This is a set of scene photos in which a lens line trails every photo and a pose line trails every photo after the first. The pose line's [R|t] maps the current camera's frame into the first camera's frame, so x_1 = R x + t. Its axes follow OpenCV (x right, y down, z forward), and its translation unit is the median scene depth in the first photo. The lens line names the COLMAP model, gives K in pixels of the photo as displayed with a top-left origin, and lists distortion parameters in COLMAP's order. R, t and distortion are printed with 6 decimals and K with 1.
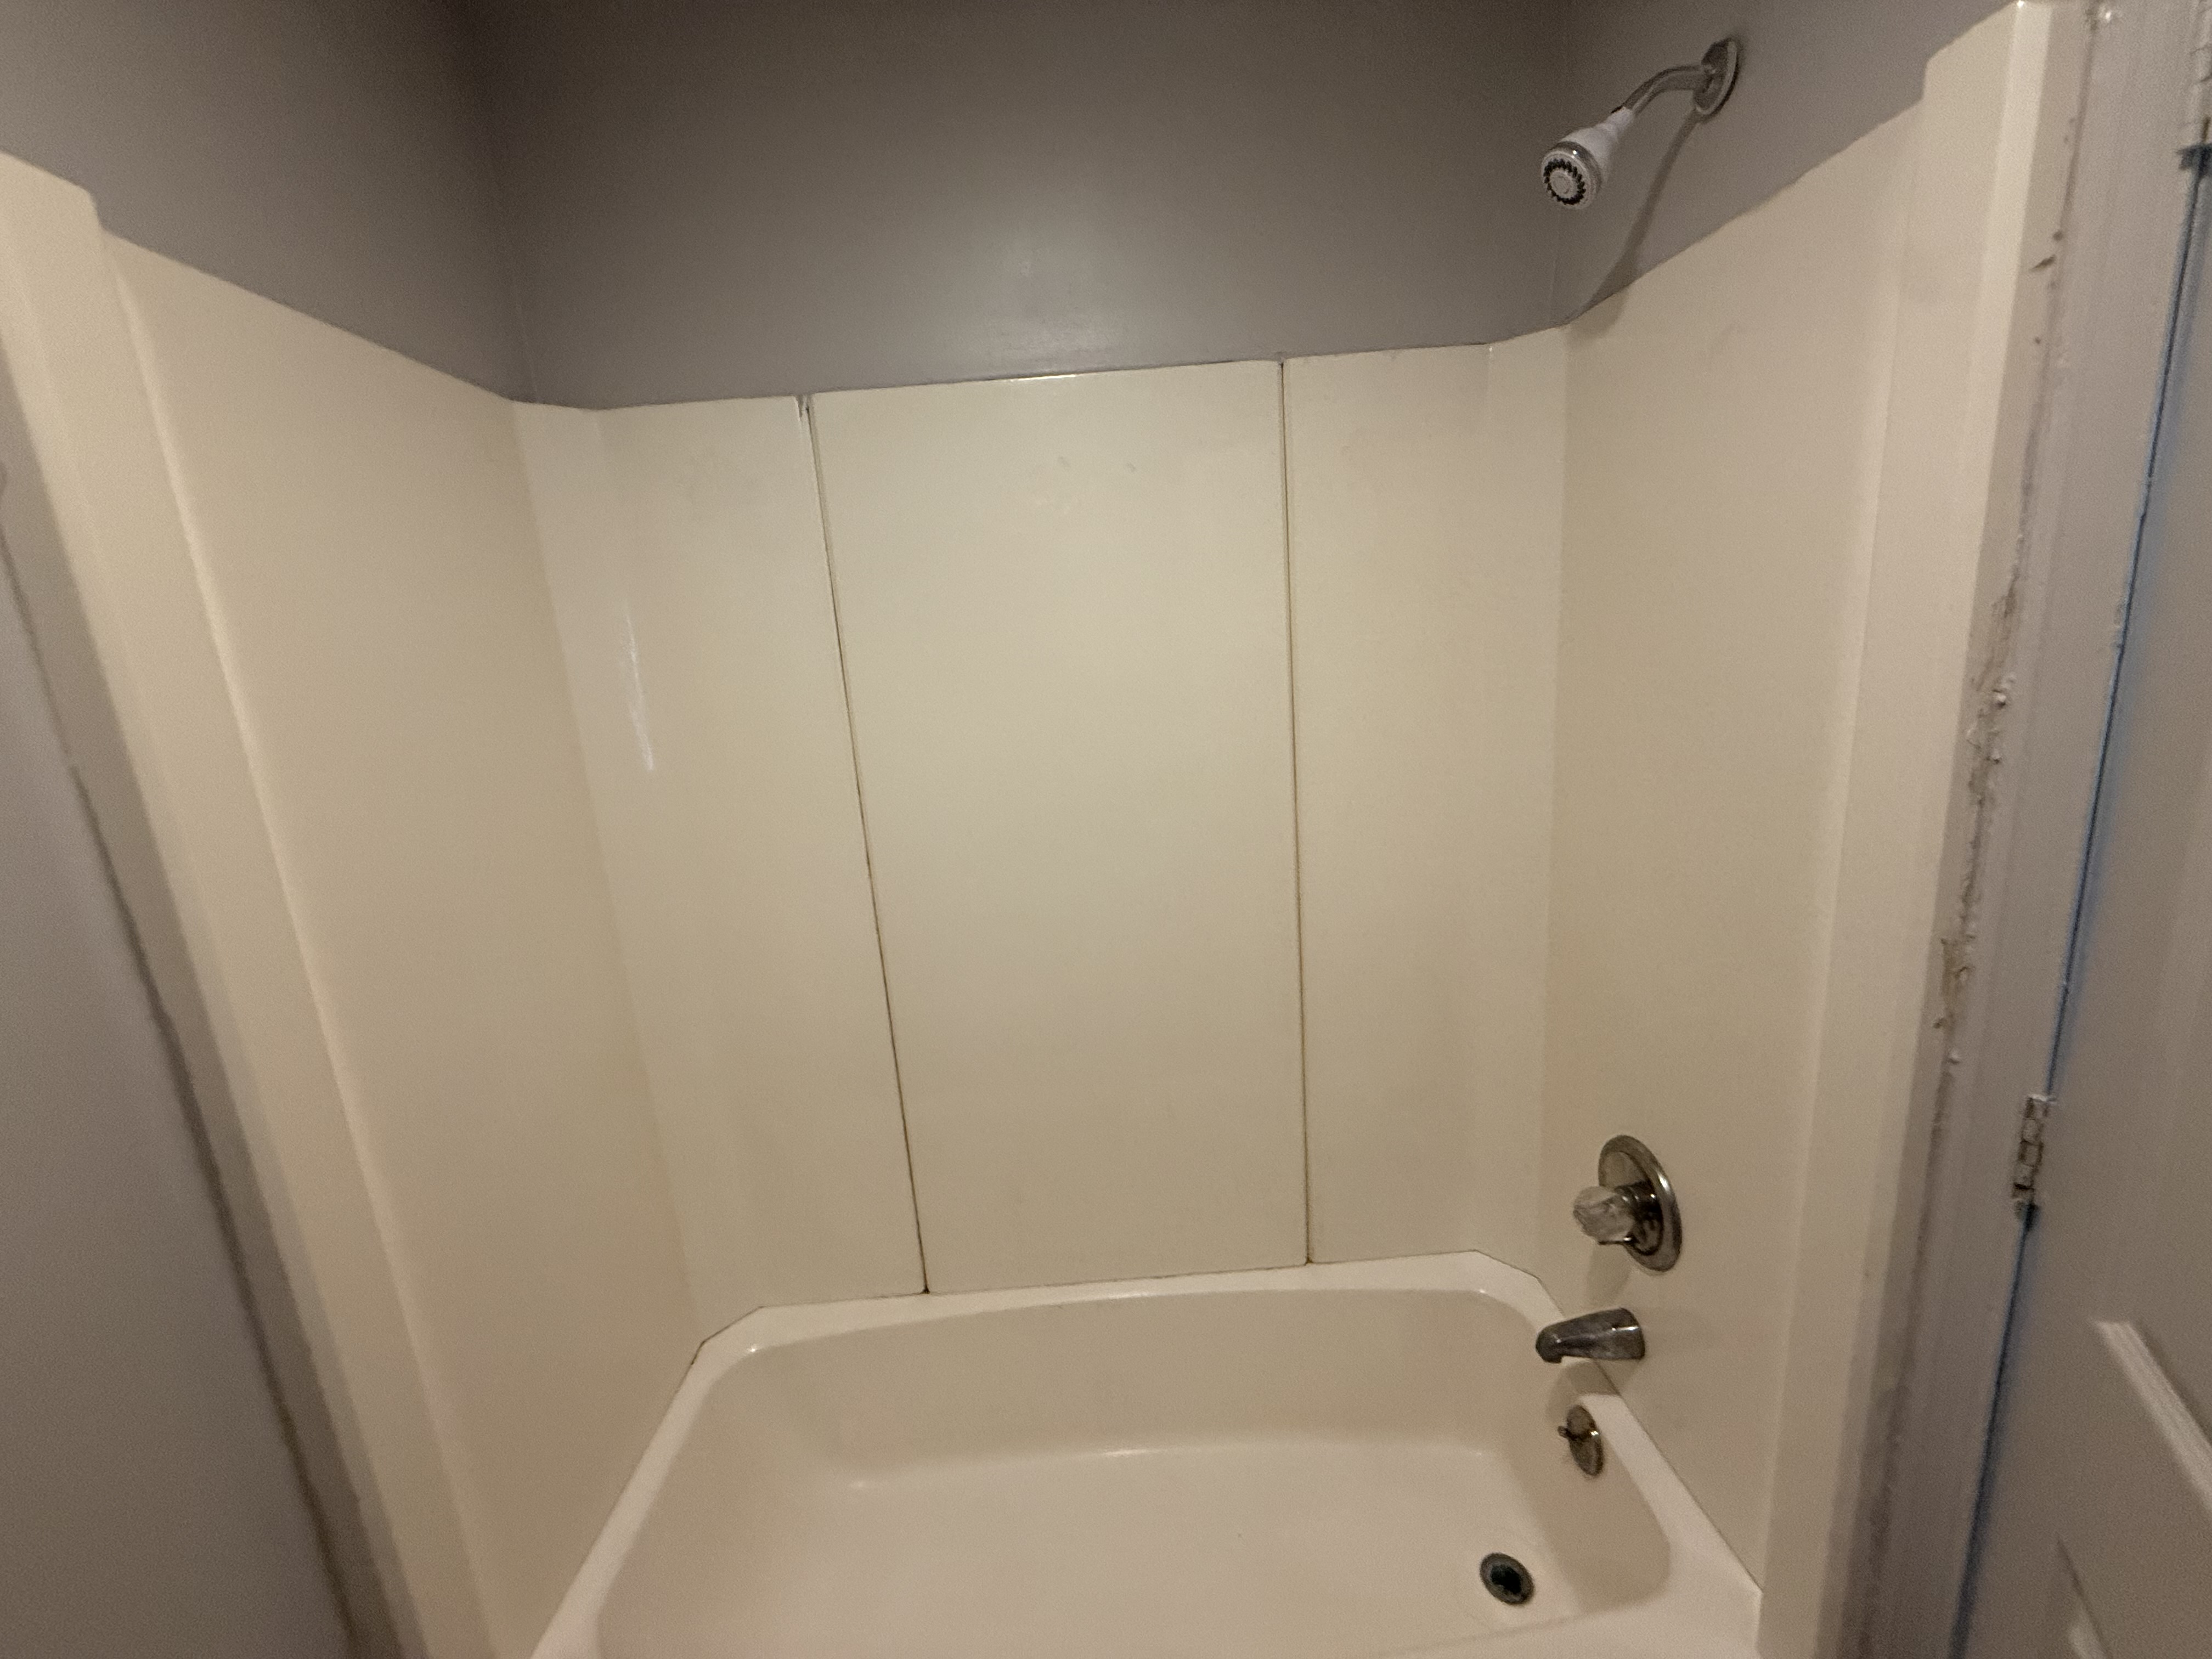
lens RADIAL K [[875.5, 0, 1107.7], [0, 875.5, 848.3], [0, 0, 1]] dist [0.001685, 0.000361]
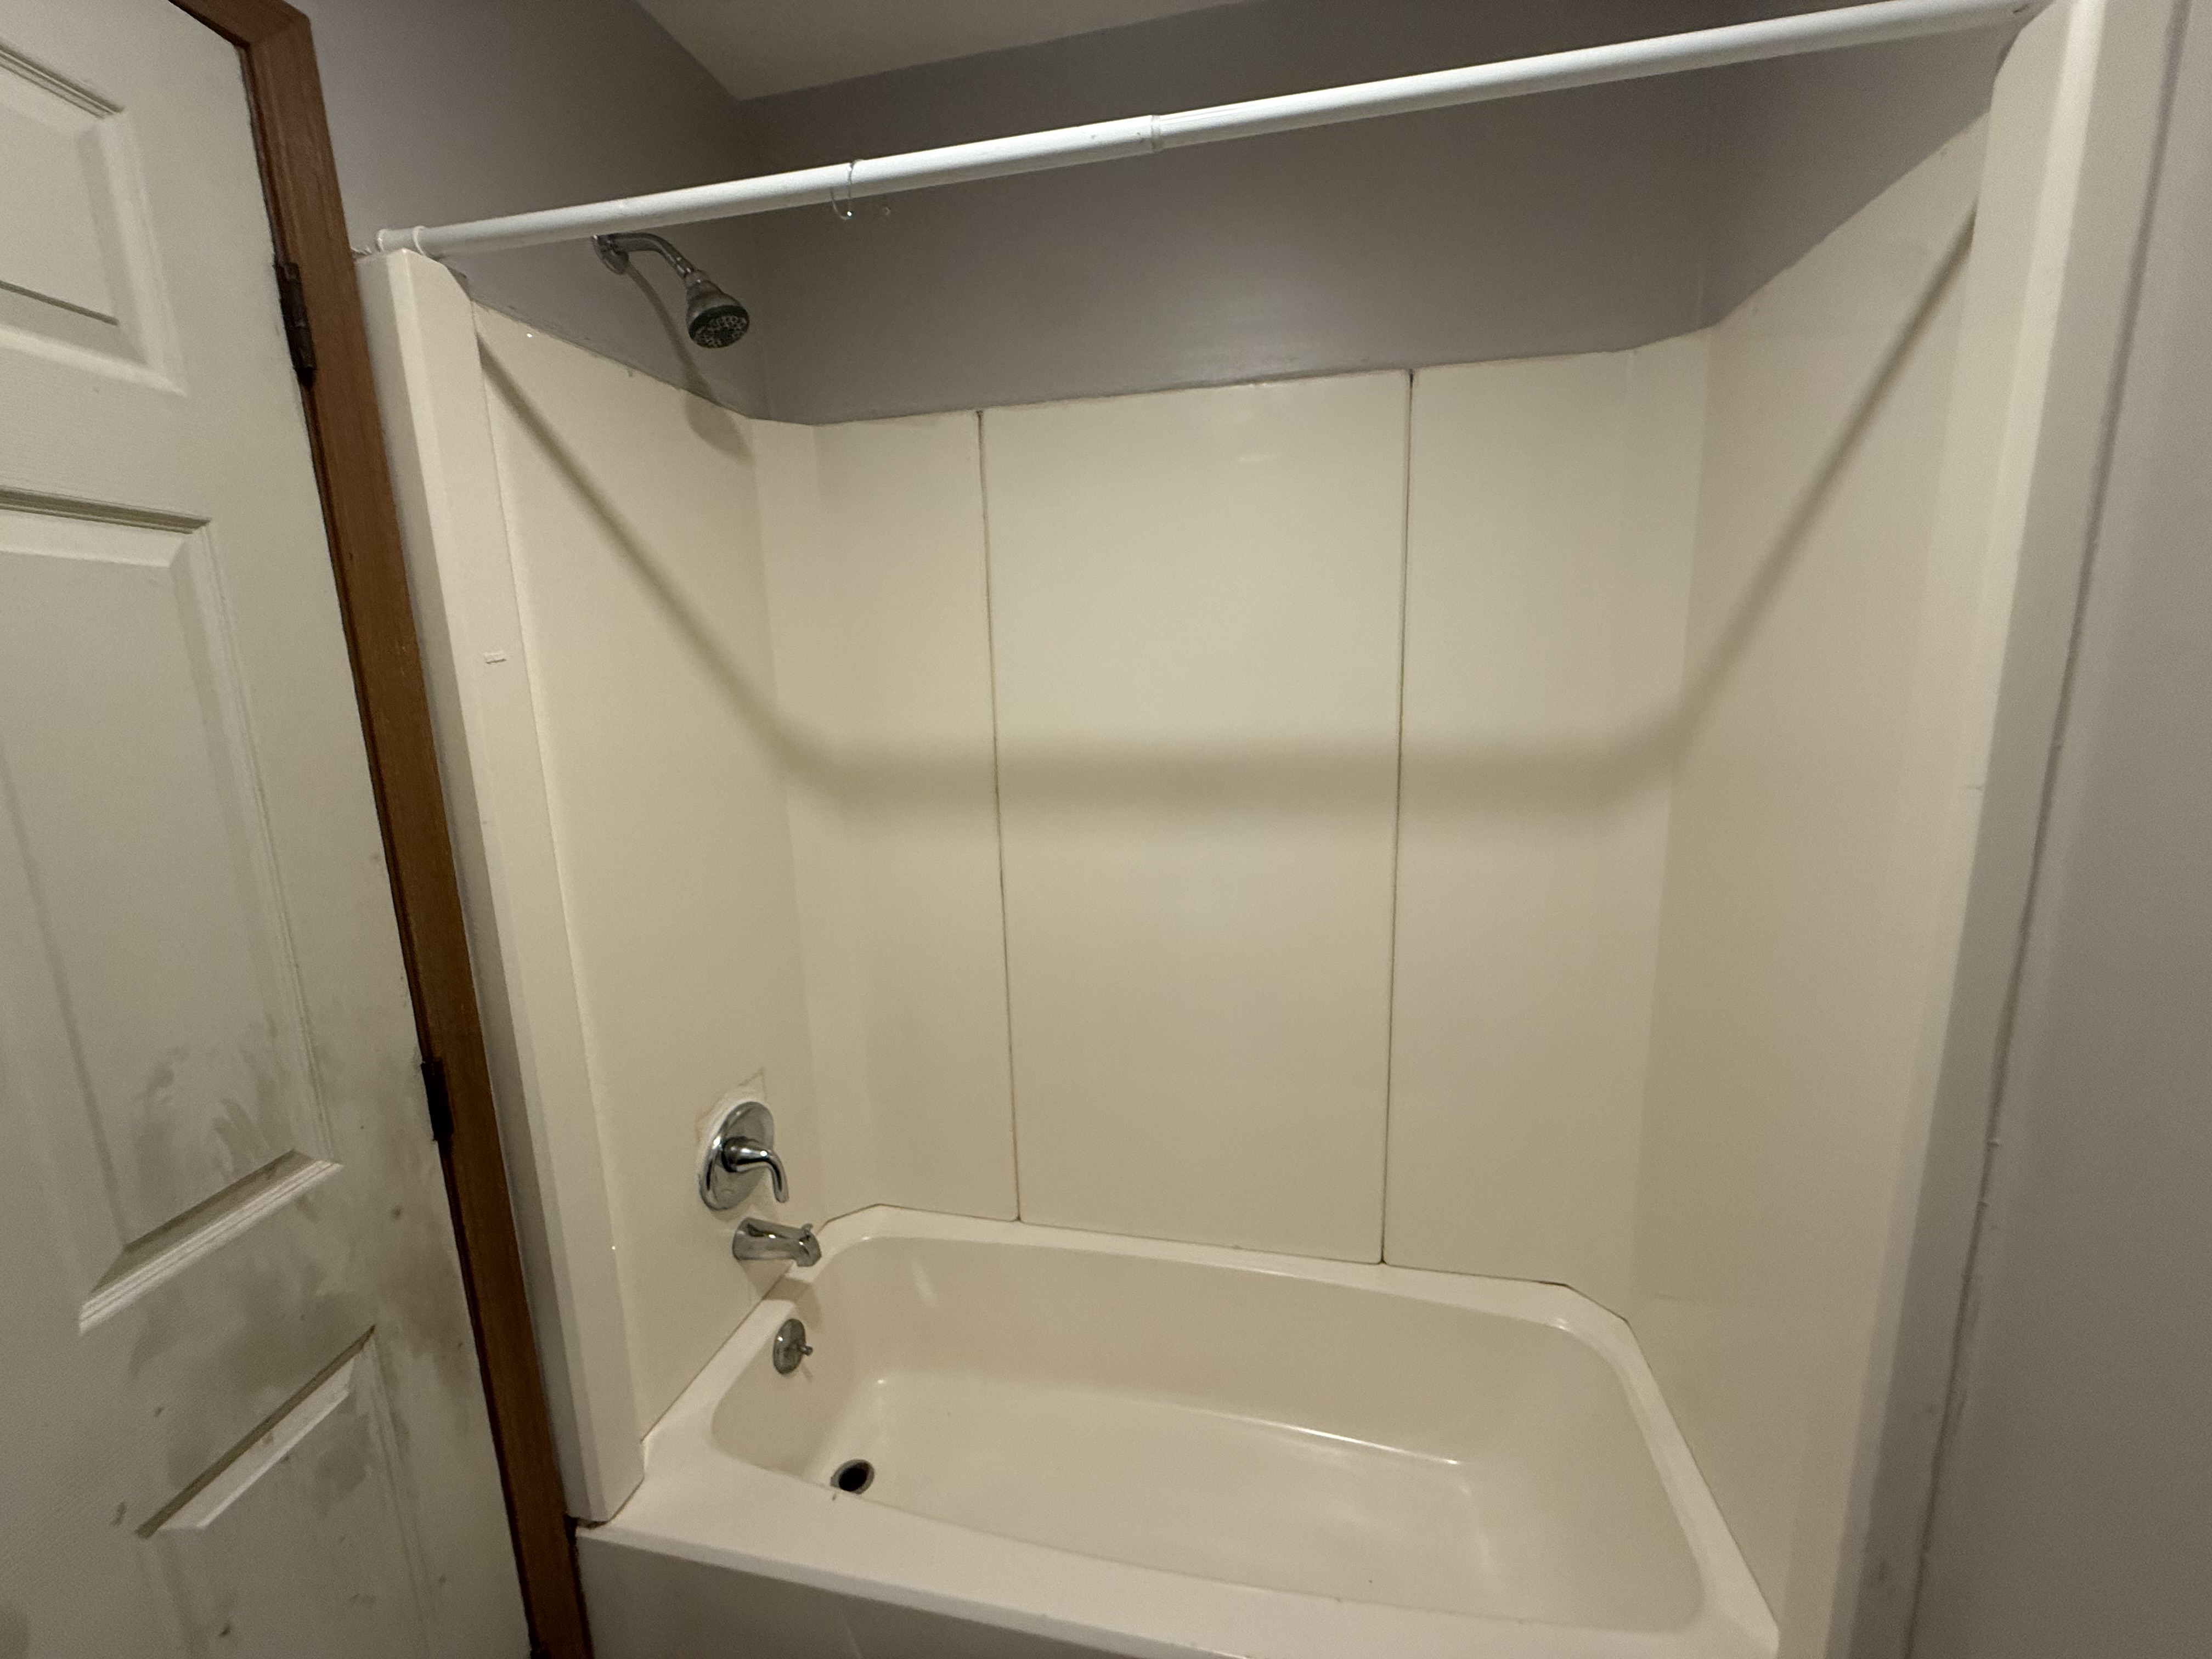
lens RADIAL K [[878.4, 0, 1102.0], [0, 878.4, 831.0], [0, 0, 1]] dist [-0.002137, -0.000021]
pose [[0.975925, 0.081552, -0.202287, 0.094073], [-0.086528, 0.996123, -0.015863, 0.038367], [0.200209, 0.032984, 0.979198, -0.082174]]
